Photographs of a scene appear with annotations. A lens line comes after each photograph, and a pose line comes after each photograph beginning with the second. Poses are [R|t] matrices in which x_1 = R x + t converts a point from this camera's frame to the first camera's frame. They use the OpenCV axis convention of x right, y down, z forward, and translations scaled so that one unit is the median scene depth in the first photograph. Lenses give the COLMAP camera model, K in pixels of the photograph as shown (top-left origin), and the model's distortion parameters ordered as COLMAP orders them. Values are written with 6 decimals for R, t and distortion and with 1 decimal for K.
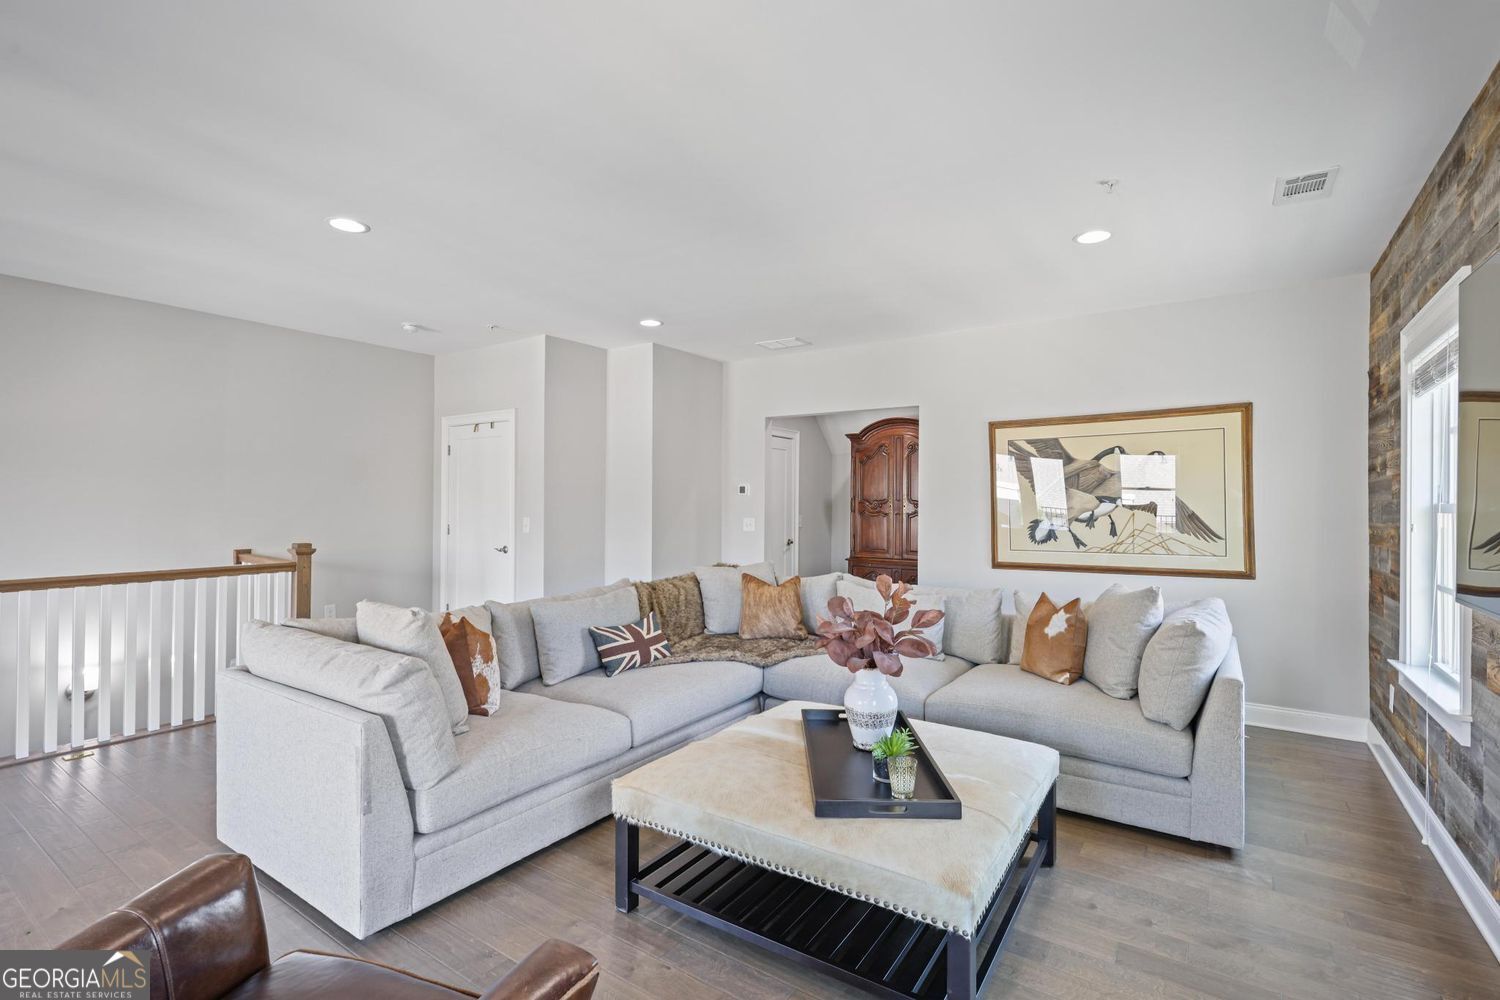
lens RADIAL K [[686.1, 0, 745.9], [0, 686.1, 499.0], [0, 0, 1]] dist [0.003444, 0.000409]
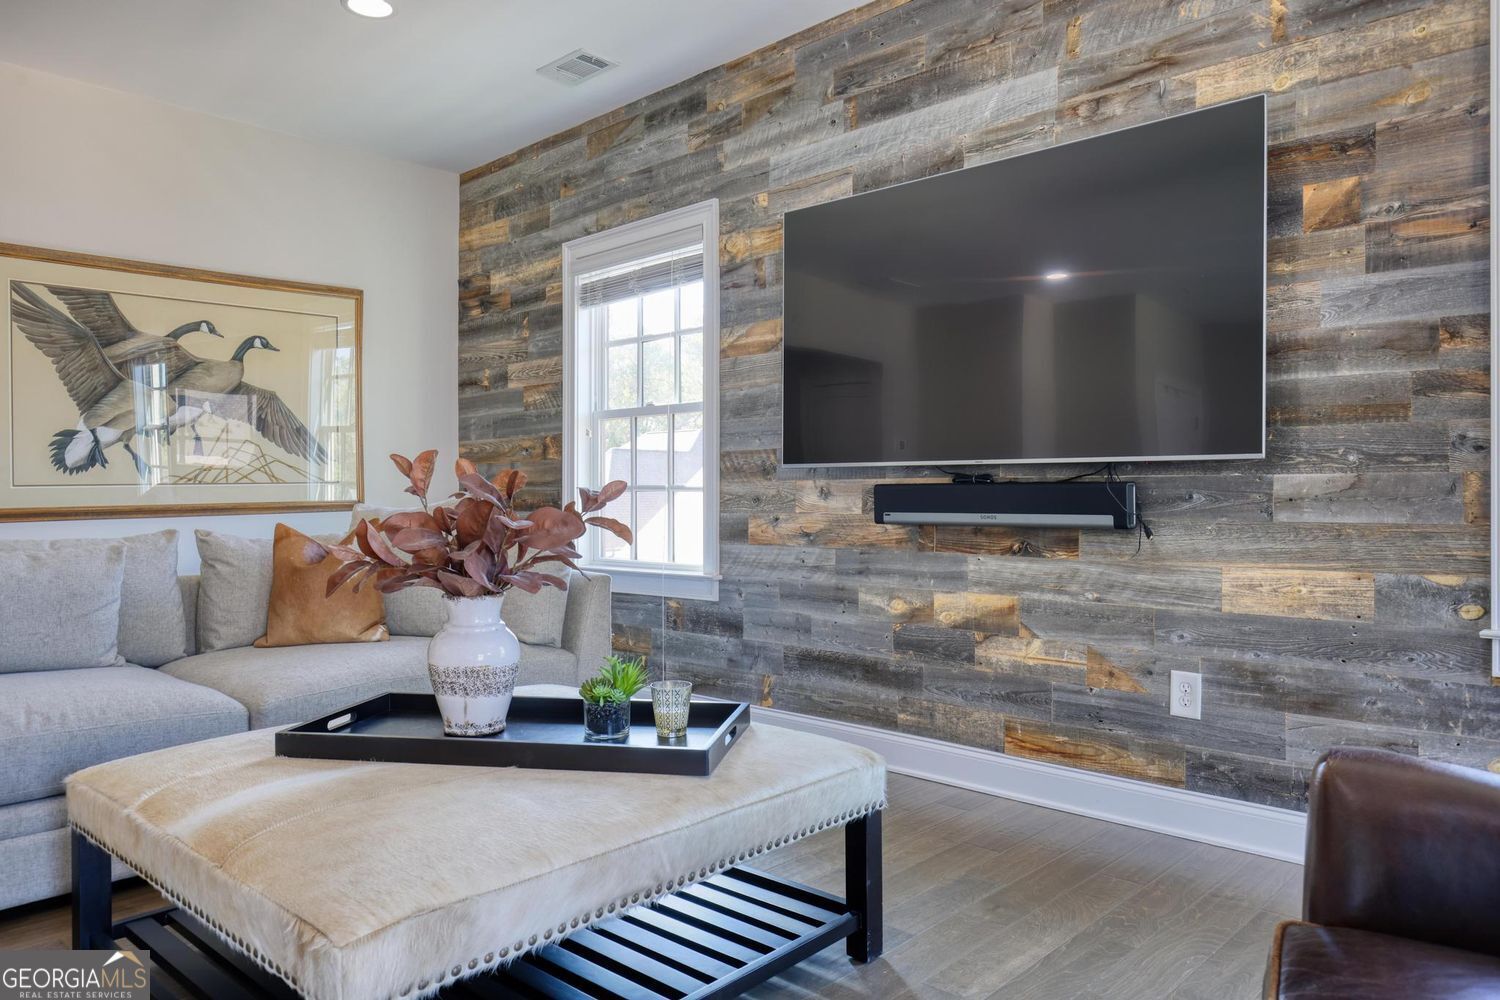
lens RADIAL K [[1014.5, 0, 747.1], [0, 1014.5, 497.9], [0, 0, 1]] dist [-0.003899, -0.000717]
pose [[0.147268, -0.012302, 0.989020, -0.366001], [-0.002488, 0.999915, 0.012808, 0.083959], [-0.989094, -0.004347, 0.147225, 0.366254]]
